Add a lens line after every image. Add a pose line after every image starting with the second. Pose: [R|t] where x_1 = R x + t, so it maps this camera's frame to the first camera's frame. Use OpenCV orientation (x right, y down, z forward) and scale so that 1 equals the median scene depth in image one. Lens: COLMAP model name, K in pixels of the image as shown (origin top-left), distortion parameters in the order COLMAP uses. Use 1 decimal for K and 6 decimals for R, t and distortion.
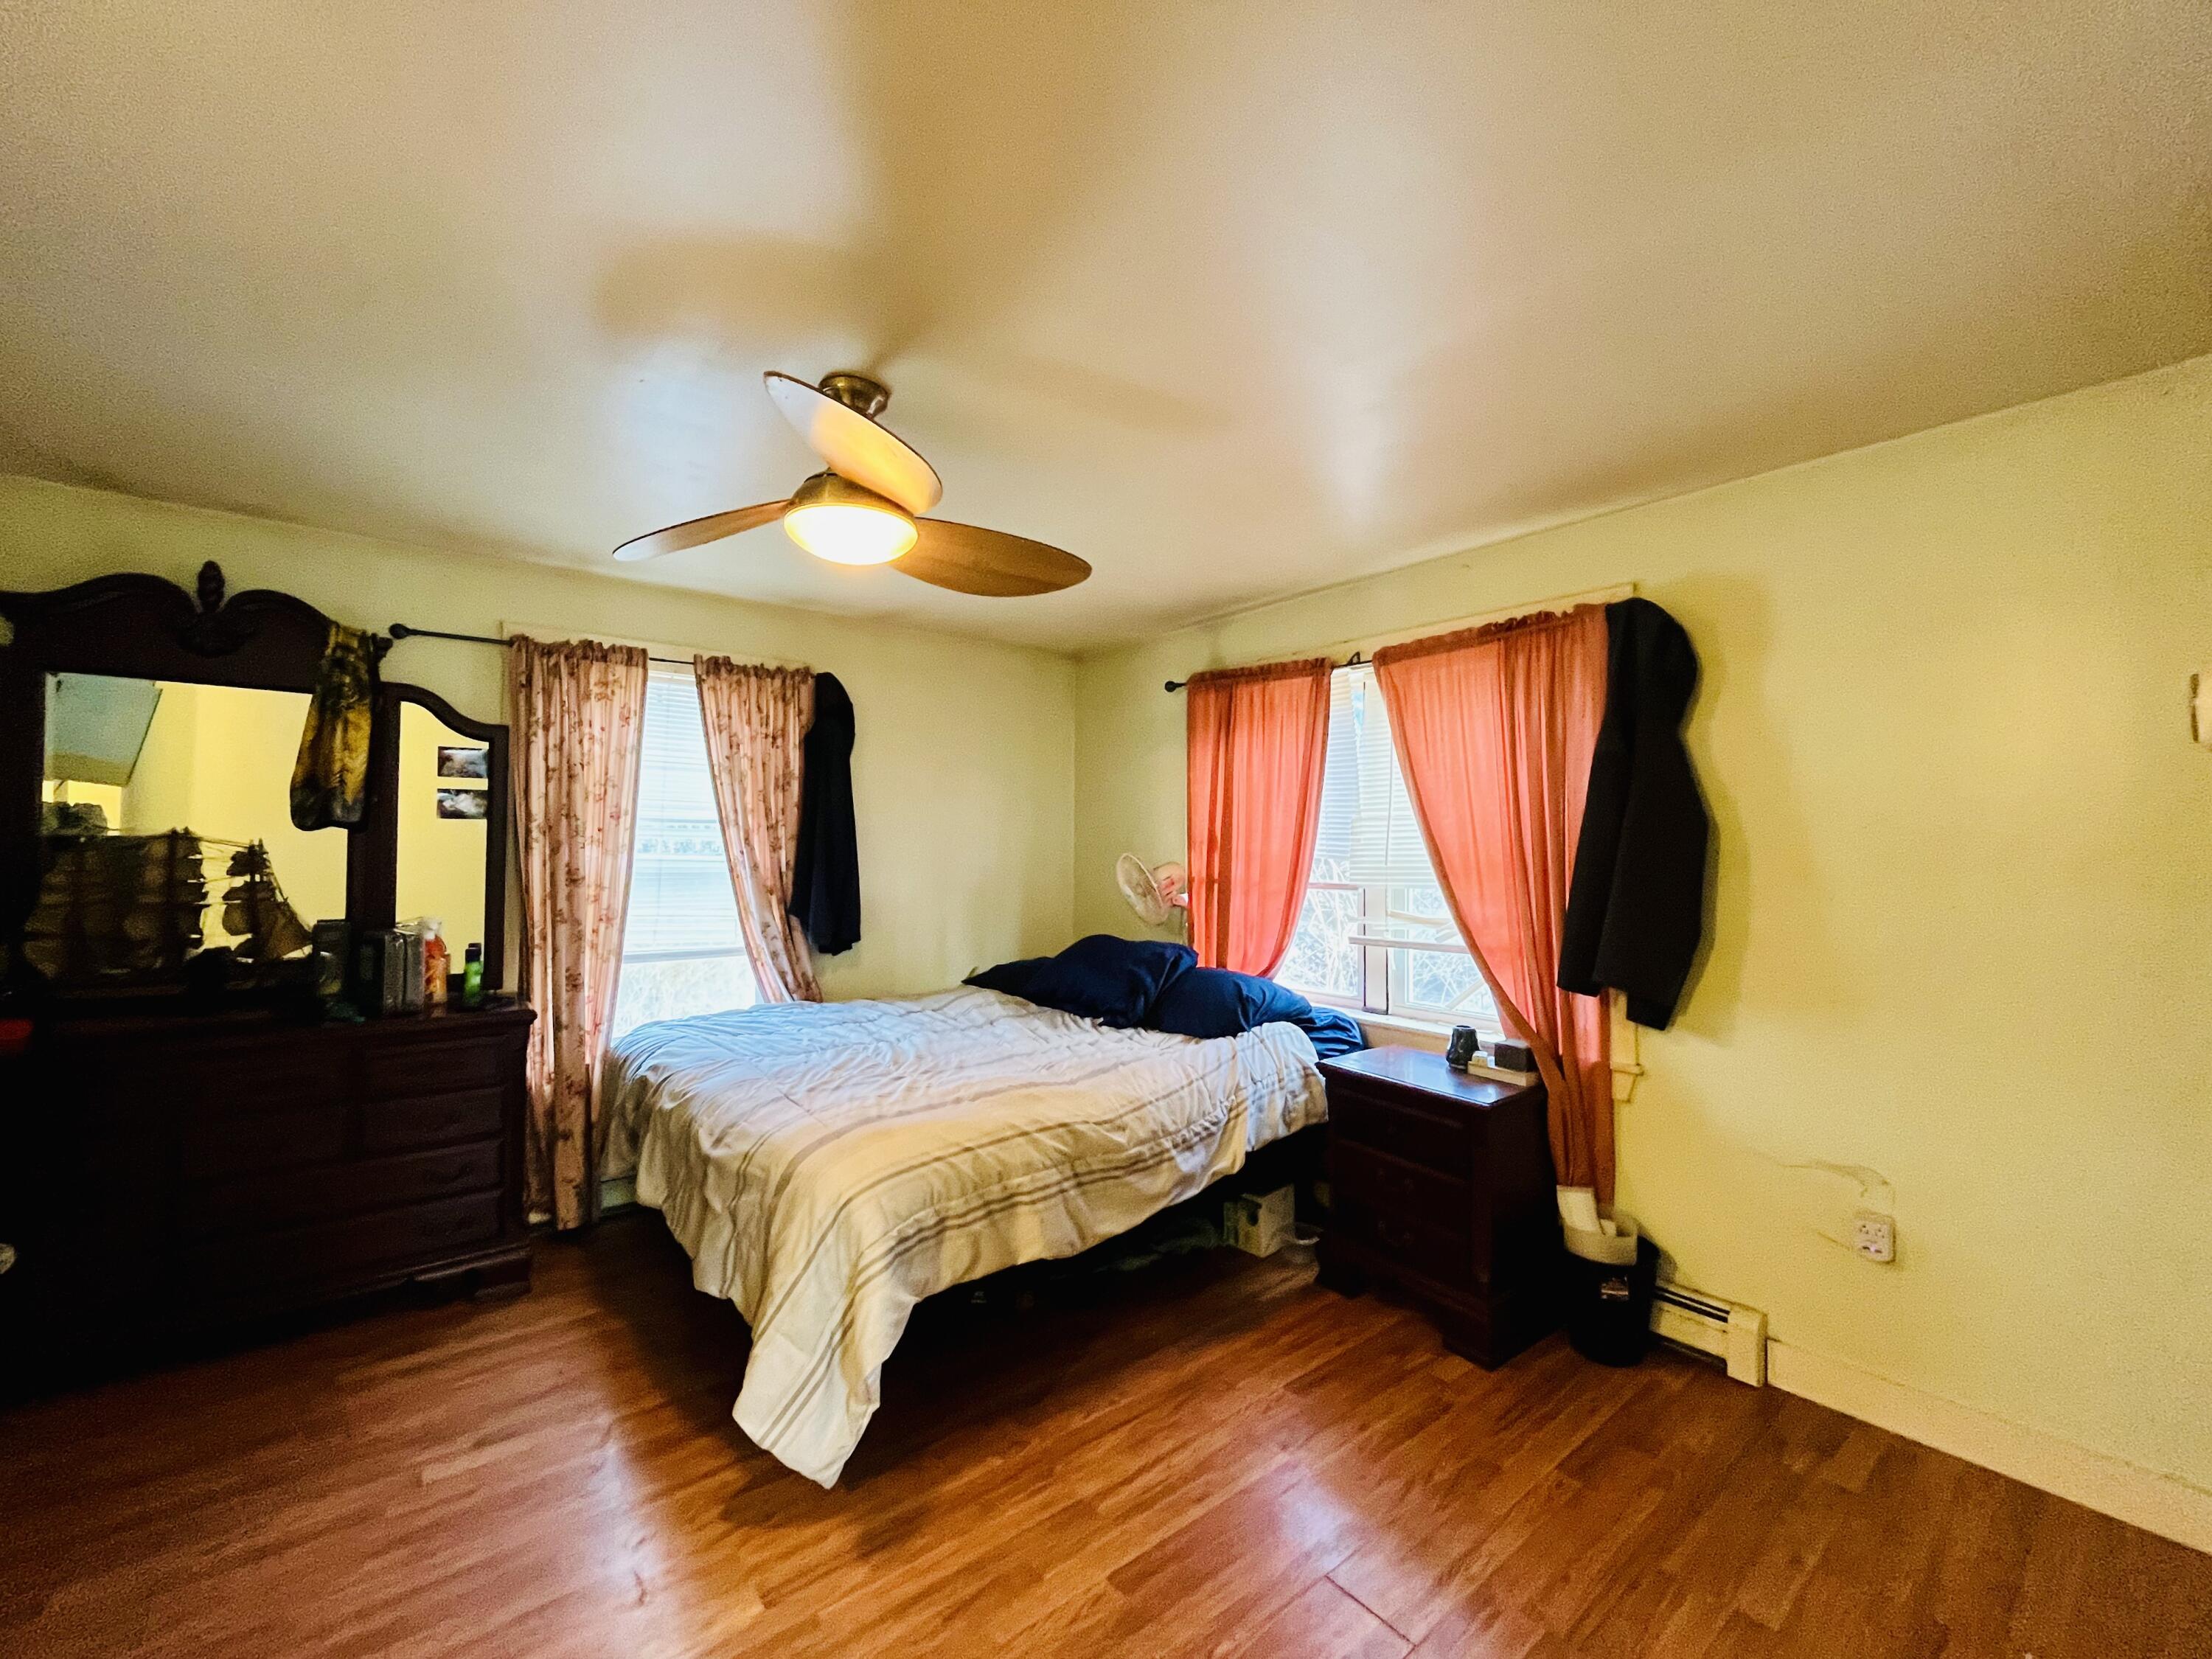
lens RADIAL K [[892.1, 0, 1114.2], [0, 892.1, 845.2], [0, 0, 1]] dist [-0.001653, -0.001519]
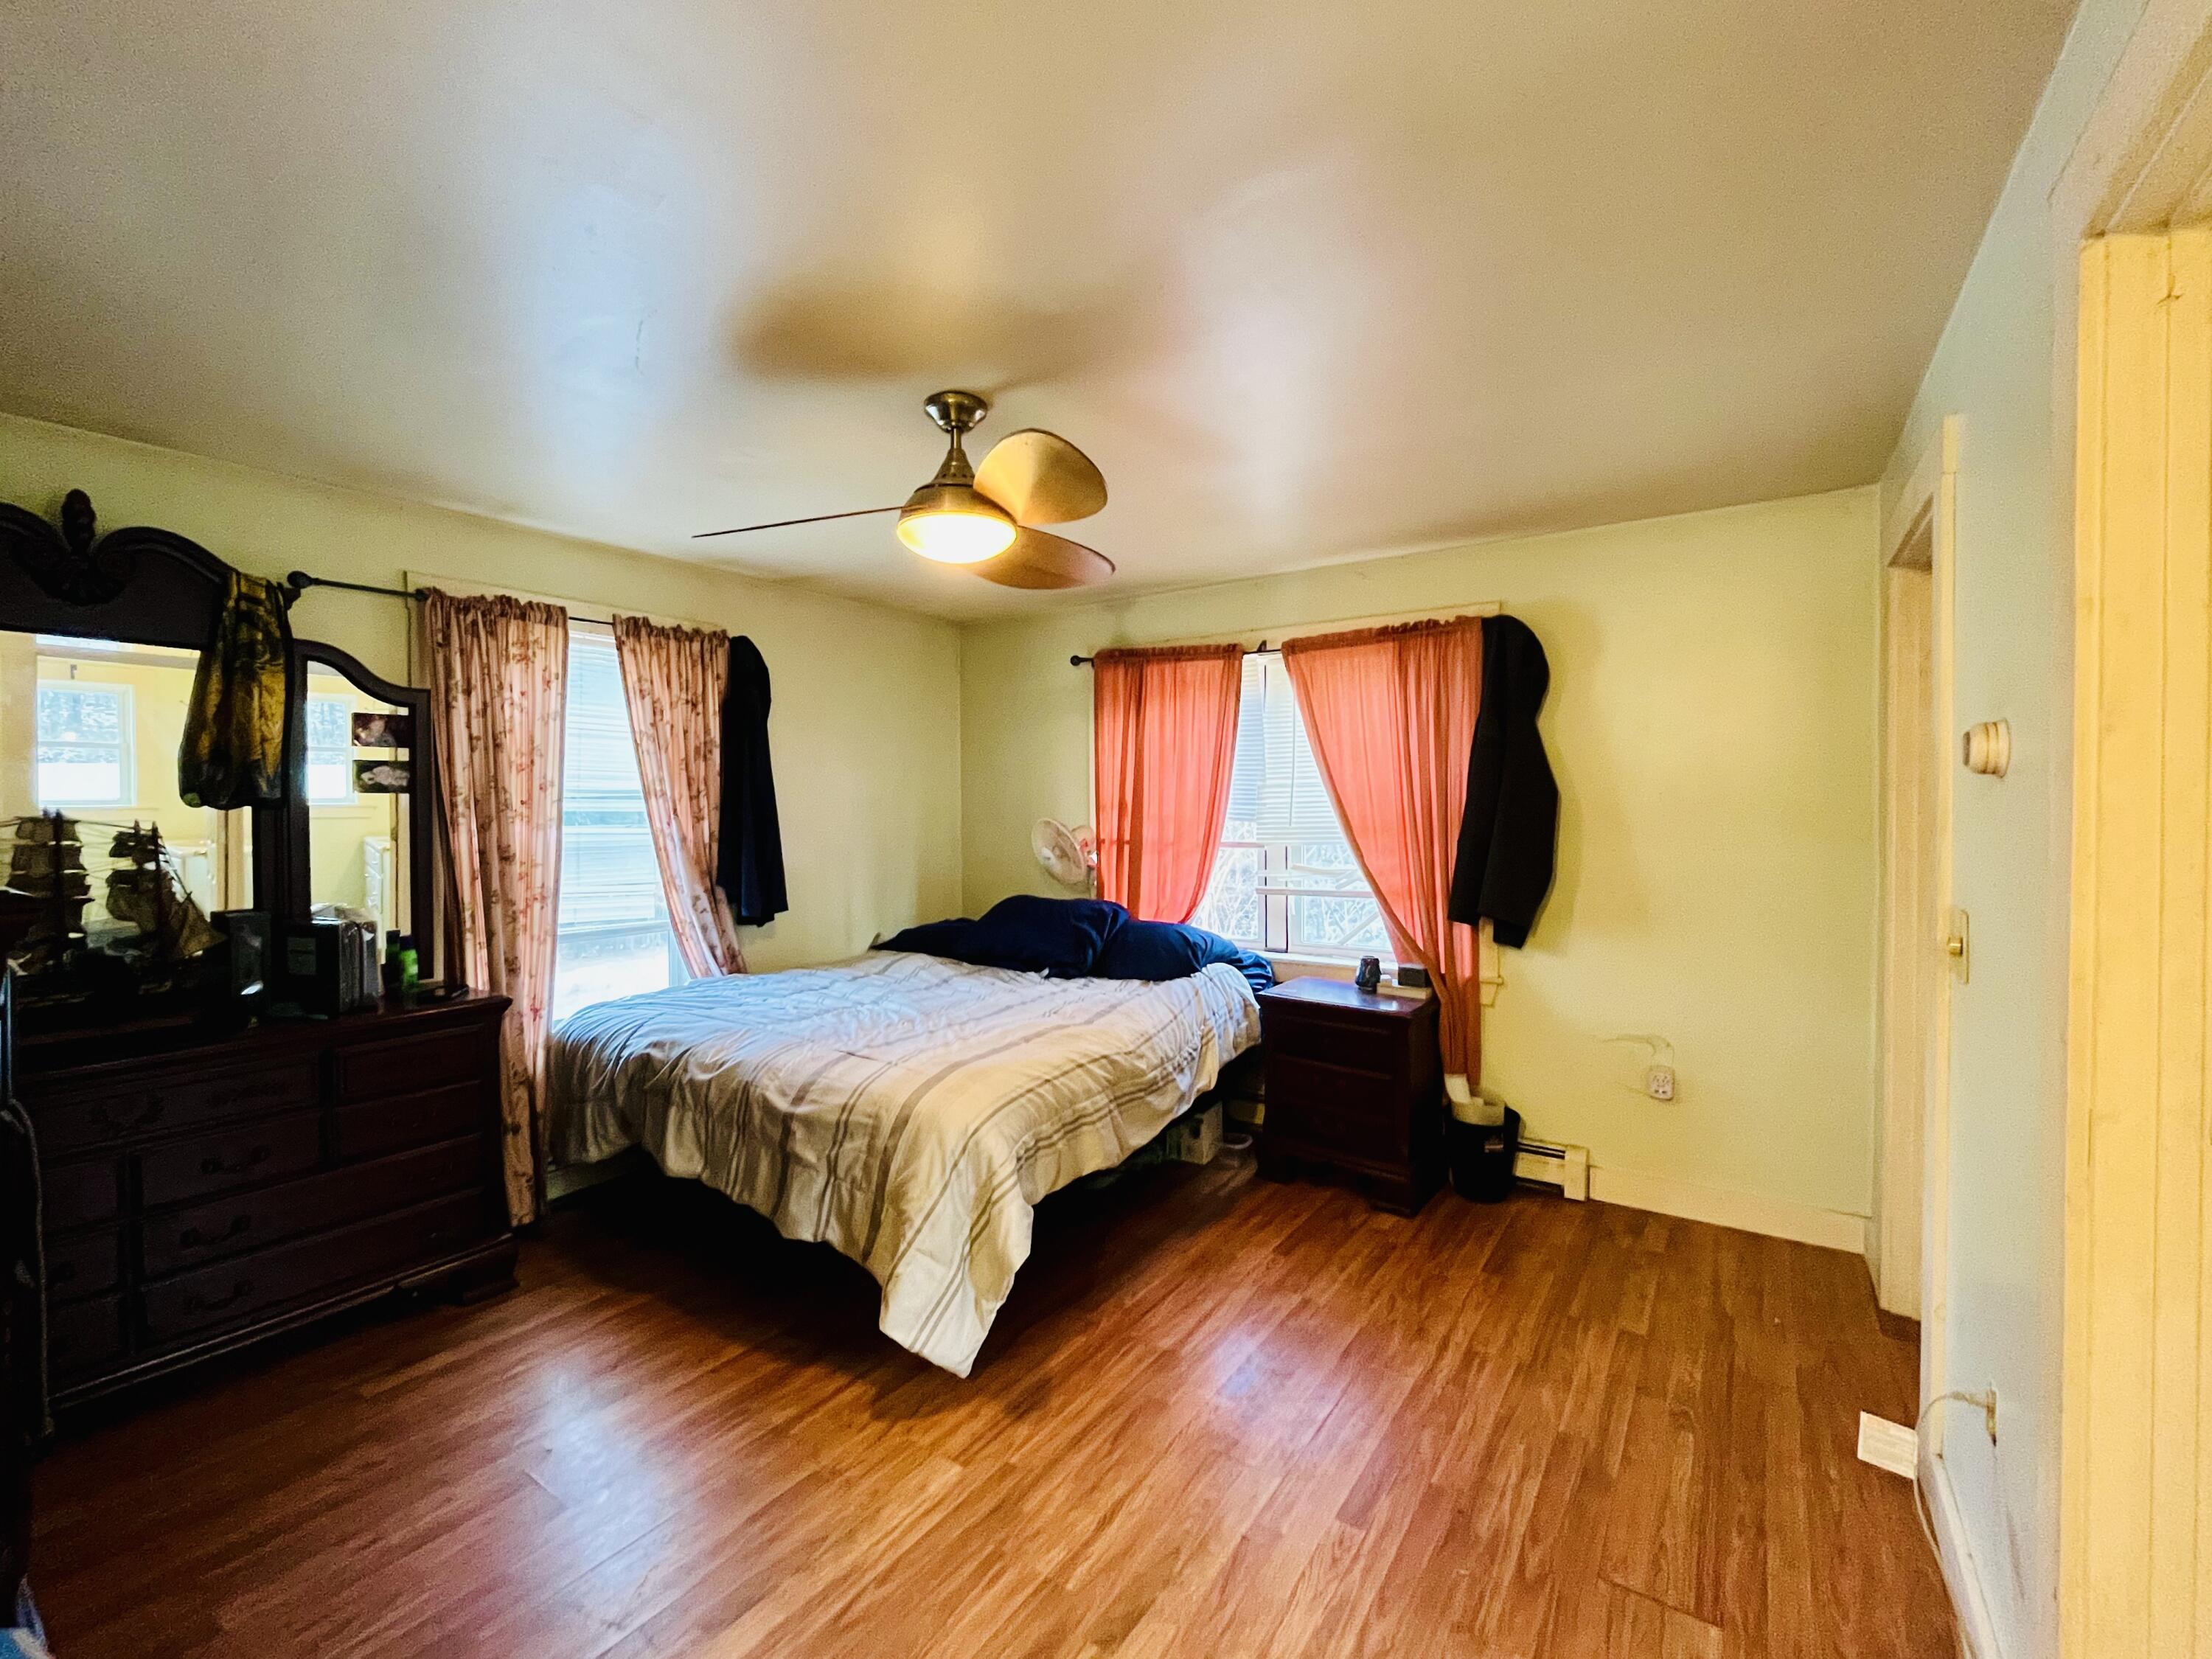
lens RADIAL K [[892.1, 0, 1160.2], [0, 892.1, 845.7], [0, 0, 1]] dist [-0.001653, -0.001519]
pose [[0.958286, -0.023805, 0.284817, -0.253425], [0.010529, 0.998789, 0.048055, -0.012353], [-0.285616, -0.043051, 0.957377, -0.096520]]
